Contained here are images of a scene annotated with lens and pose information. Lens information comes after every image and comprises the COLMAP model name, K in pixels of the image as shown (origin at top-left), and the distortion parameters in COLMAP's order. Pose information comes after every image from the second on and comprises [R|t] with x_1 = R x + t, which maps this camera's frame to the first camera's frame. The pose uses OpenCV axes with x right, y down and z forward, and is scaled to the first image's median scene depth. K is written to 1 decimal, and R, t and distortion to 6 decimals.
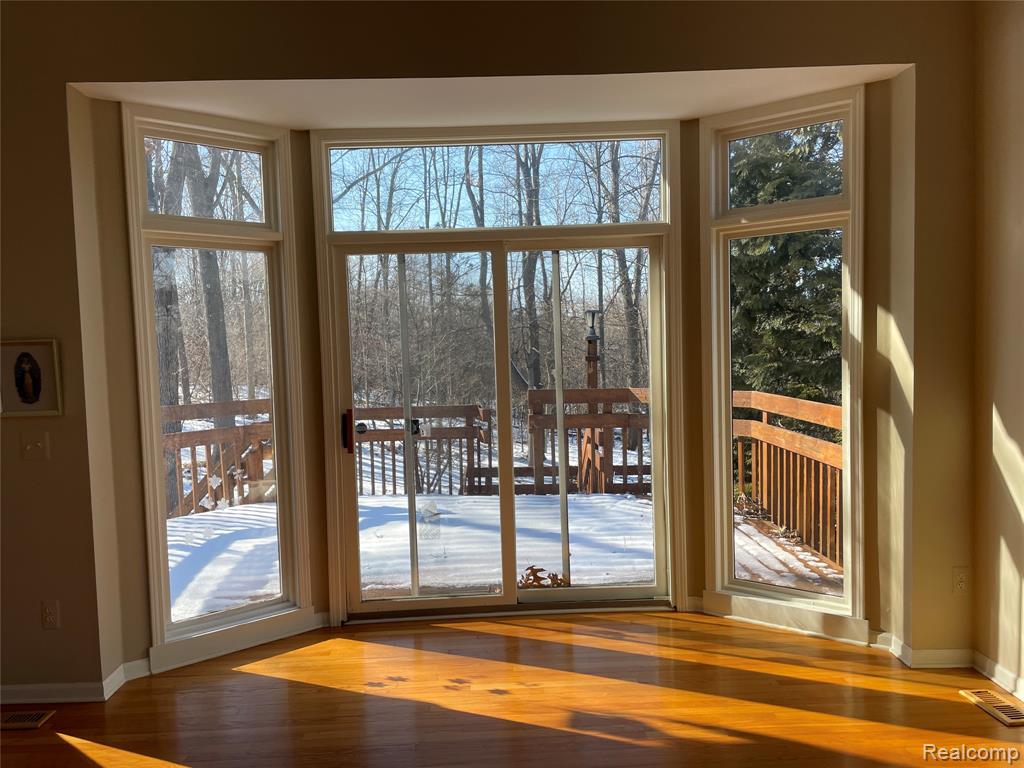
lens RADIAL K [[784.9, 0, 509.2], [0, 784.9, 384.4], [0, 0, 1]] dist [0.082552, -0.080340]
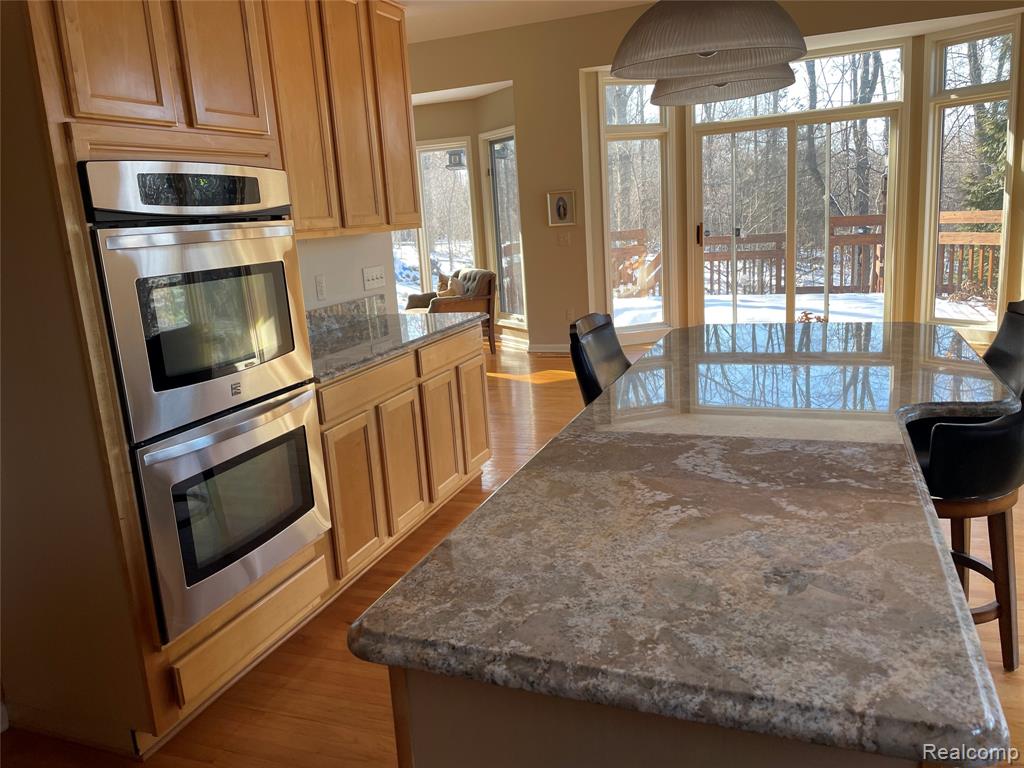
lens RADIAL K [[784.9, 0, 509.5], [0, 784.9, 372.5], [0, 0, 1]] dist [0.082552, -0.080340]
pose [[0.923243, 0.045433, -0.381521, 0.108927], [0.019008, 0.986367, 0.163459, 0.067100], [0.383746, -0.158164, 0.909793, -0.941061]]
